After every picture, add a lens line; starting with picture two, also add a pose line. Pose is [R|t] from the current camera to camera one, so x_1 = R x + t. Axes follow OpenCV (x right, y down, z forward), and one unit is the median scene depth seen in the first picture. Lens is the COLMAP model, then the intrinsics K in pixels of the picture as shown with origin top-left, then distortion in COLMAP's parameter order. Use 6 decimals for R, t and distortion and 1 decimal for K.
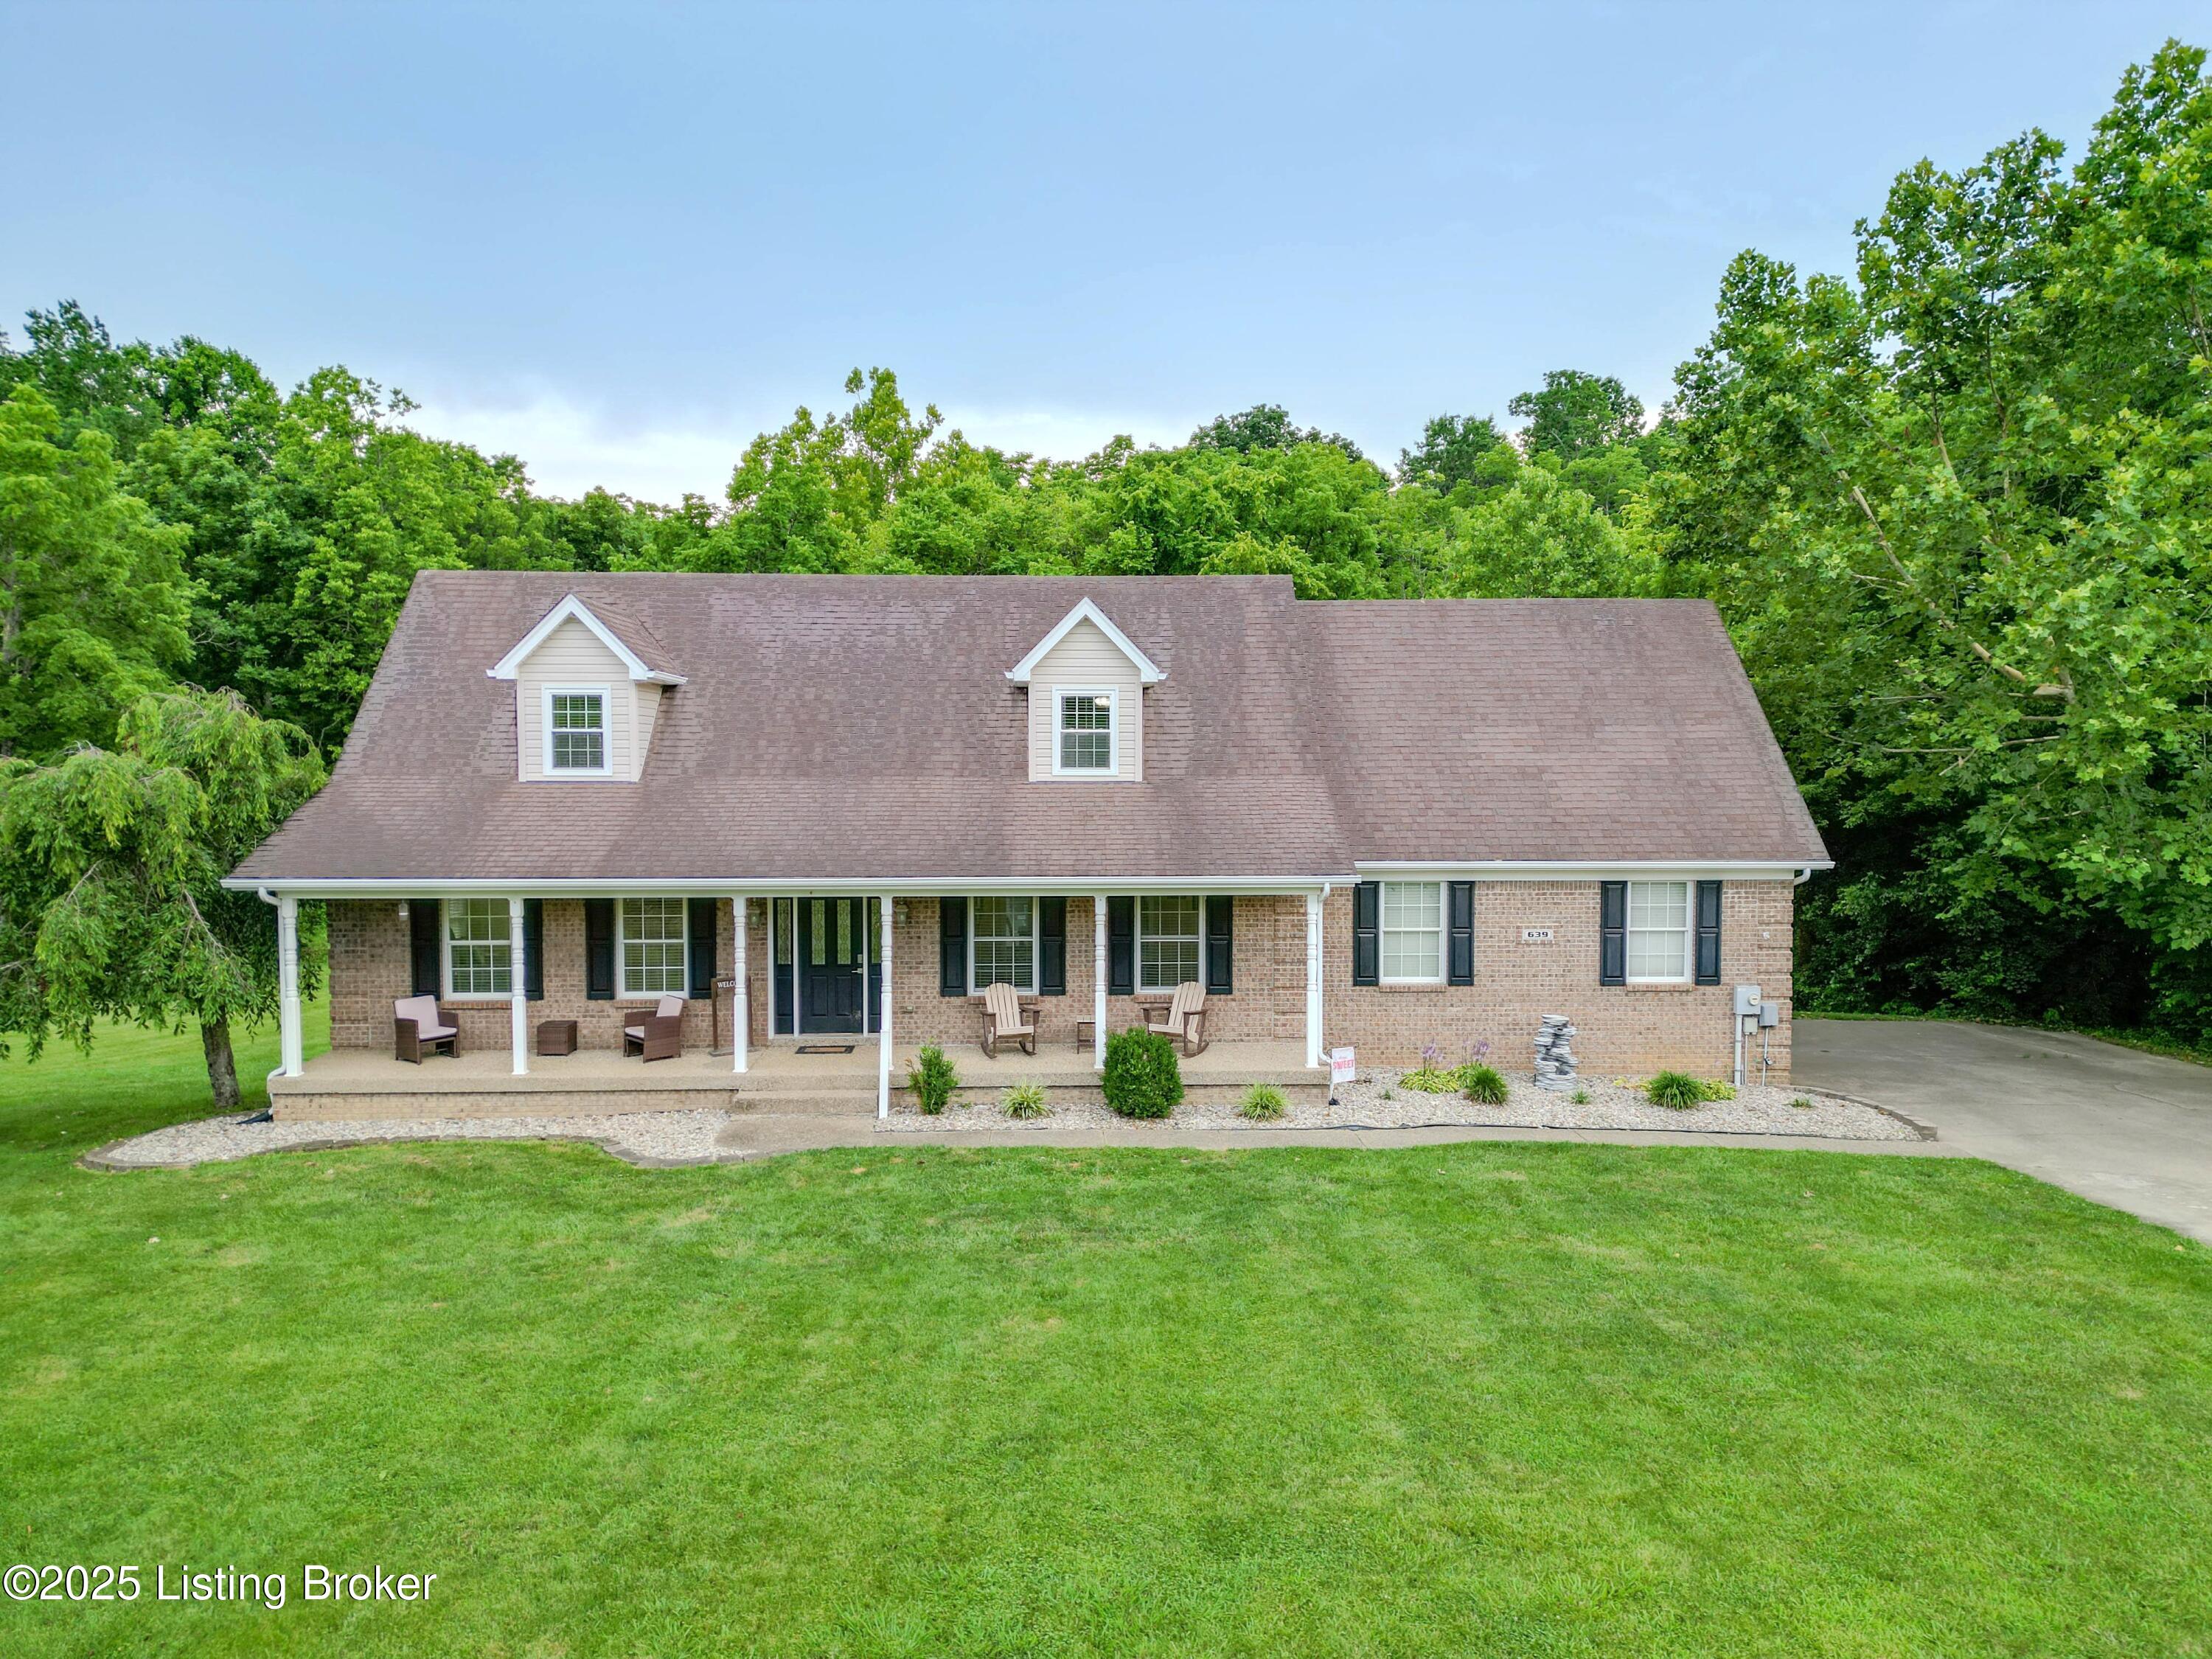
lens RADIAL K [[1532.8, 0, 1106.0], [0, 1532.8, 829.5], [0, 0, 1]] dist [0.075873, -0.071816]
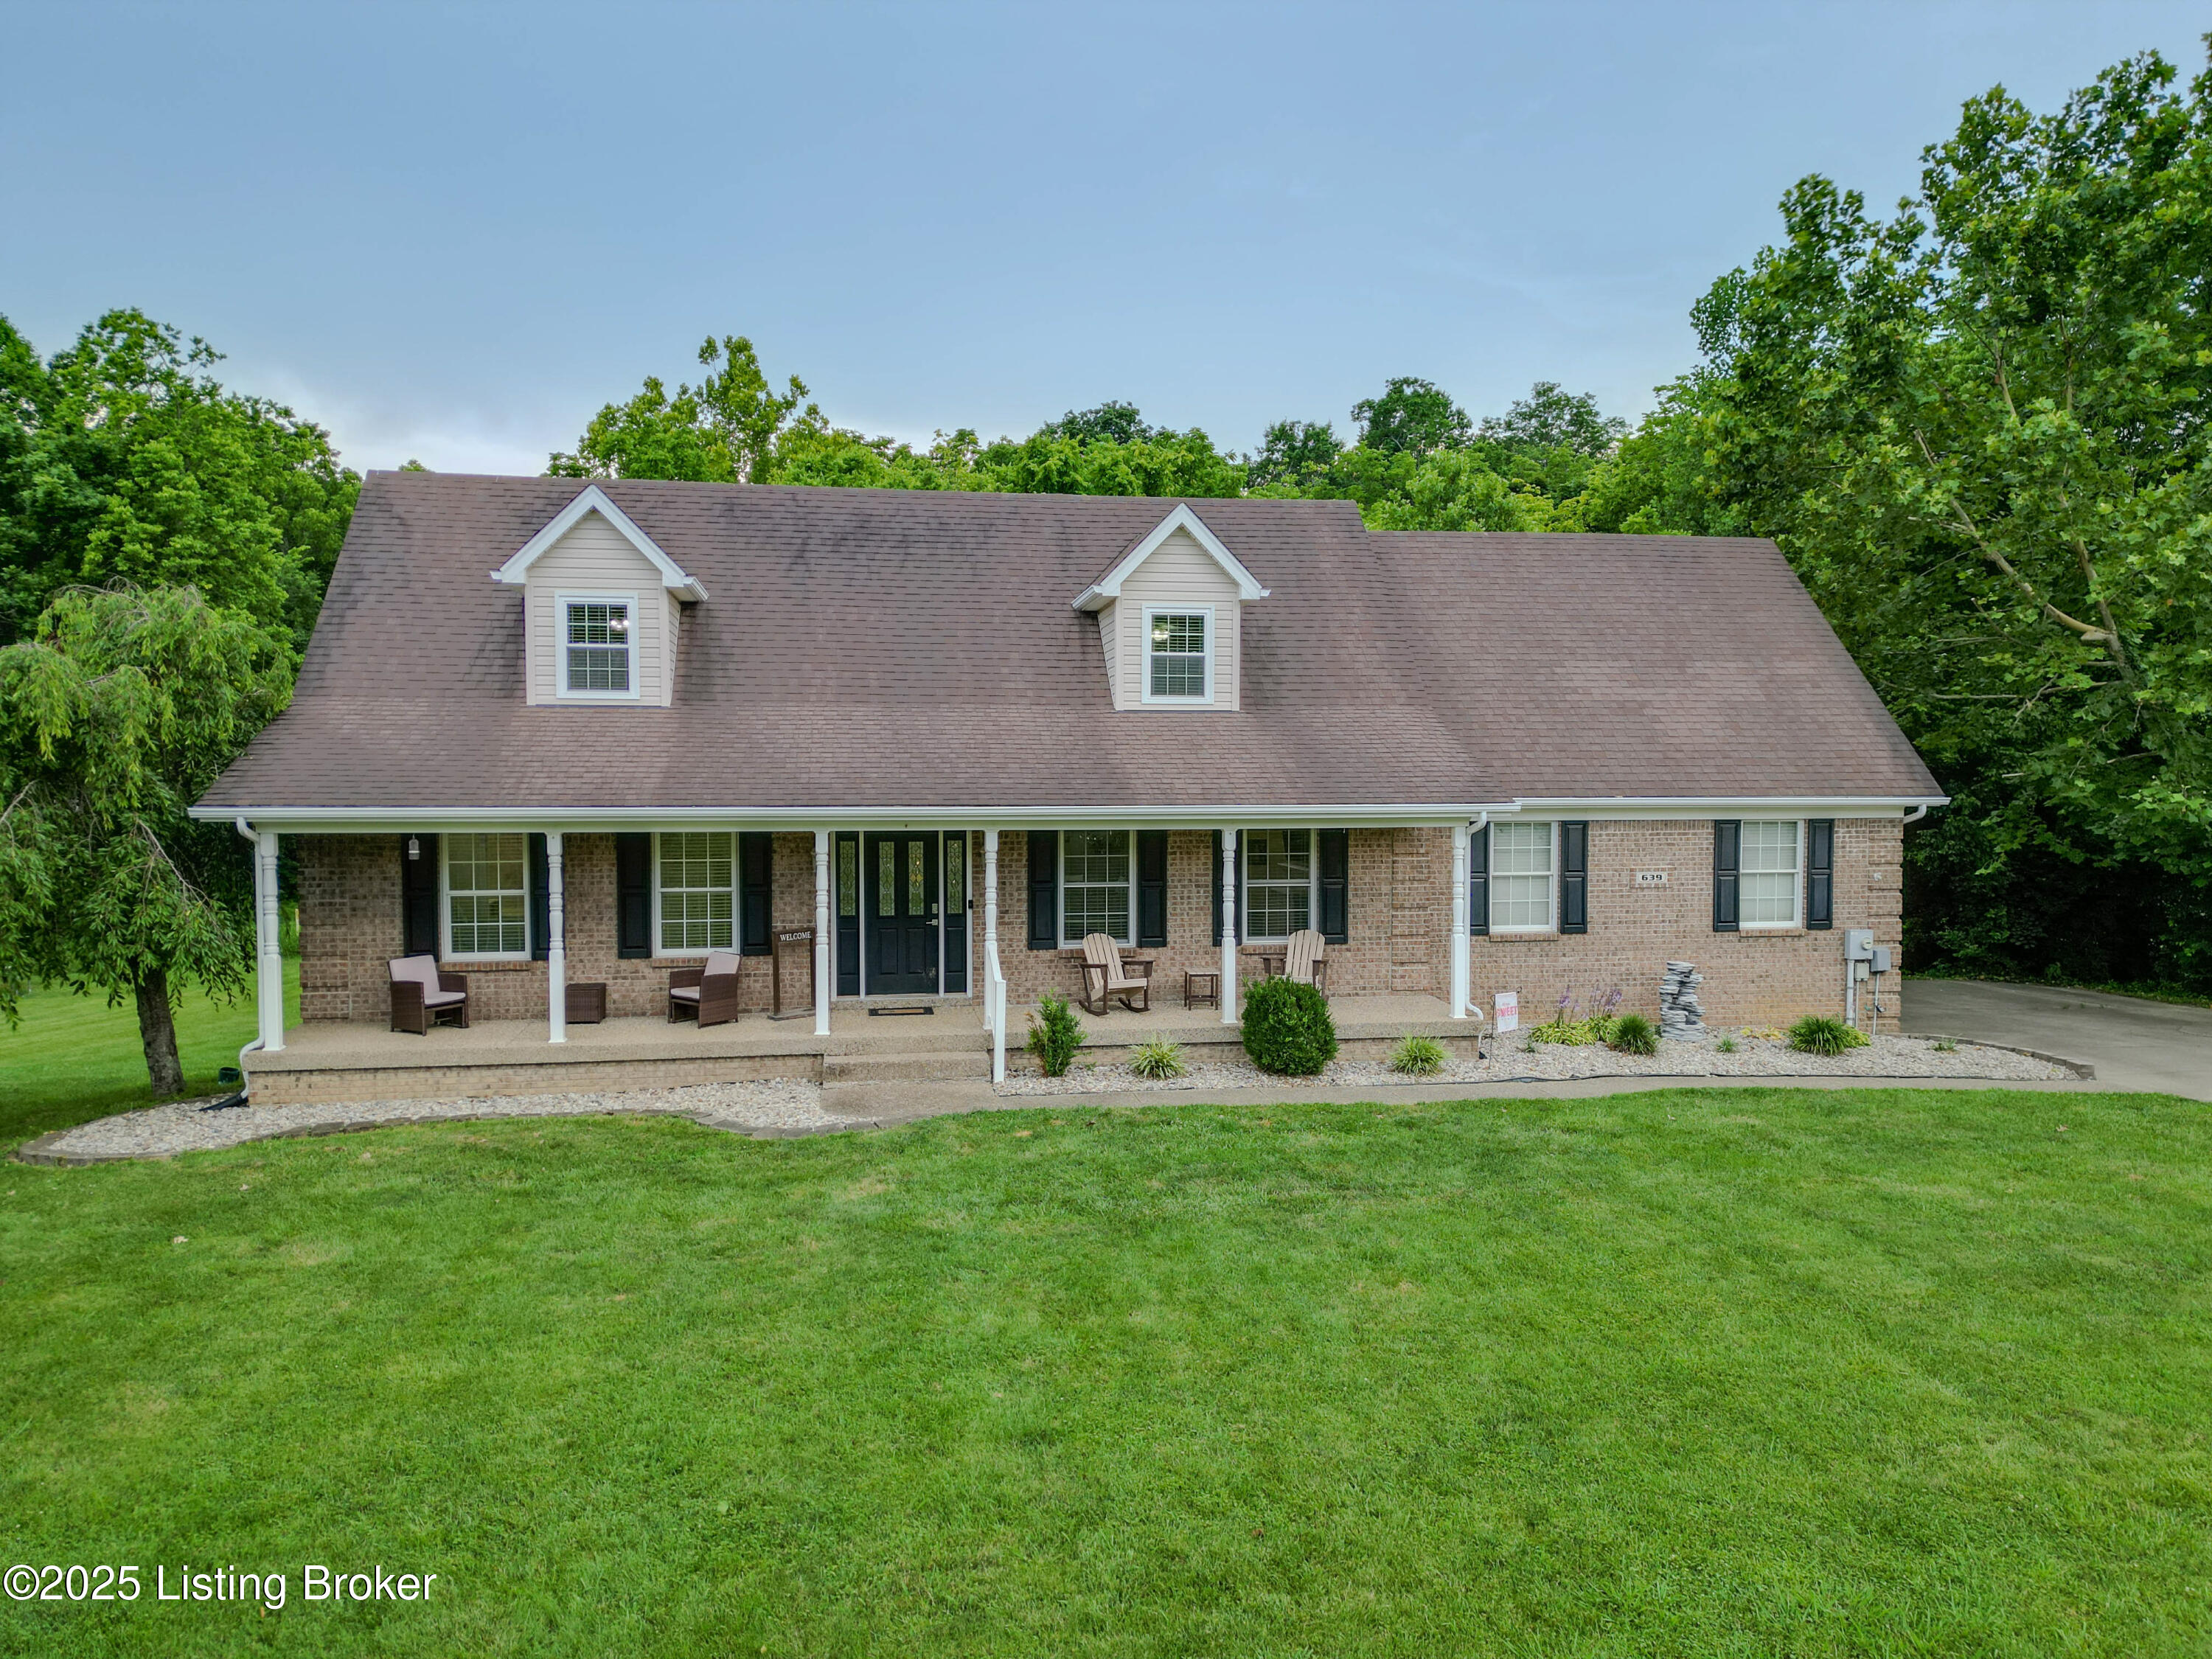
lens RADIAL K [[1532.8, 0, 1106.0], [0, 1532.8, 829.5], [0, 0, 1]] dist [0.075873, -0.071816]
pose [[0.991351, -0.003924, 0.131176, -0.181926], [0.005297, 0.999935, -0.010121, 0.049443], [-0.131127, 0.010729, 0.991307, 0.119225]]
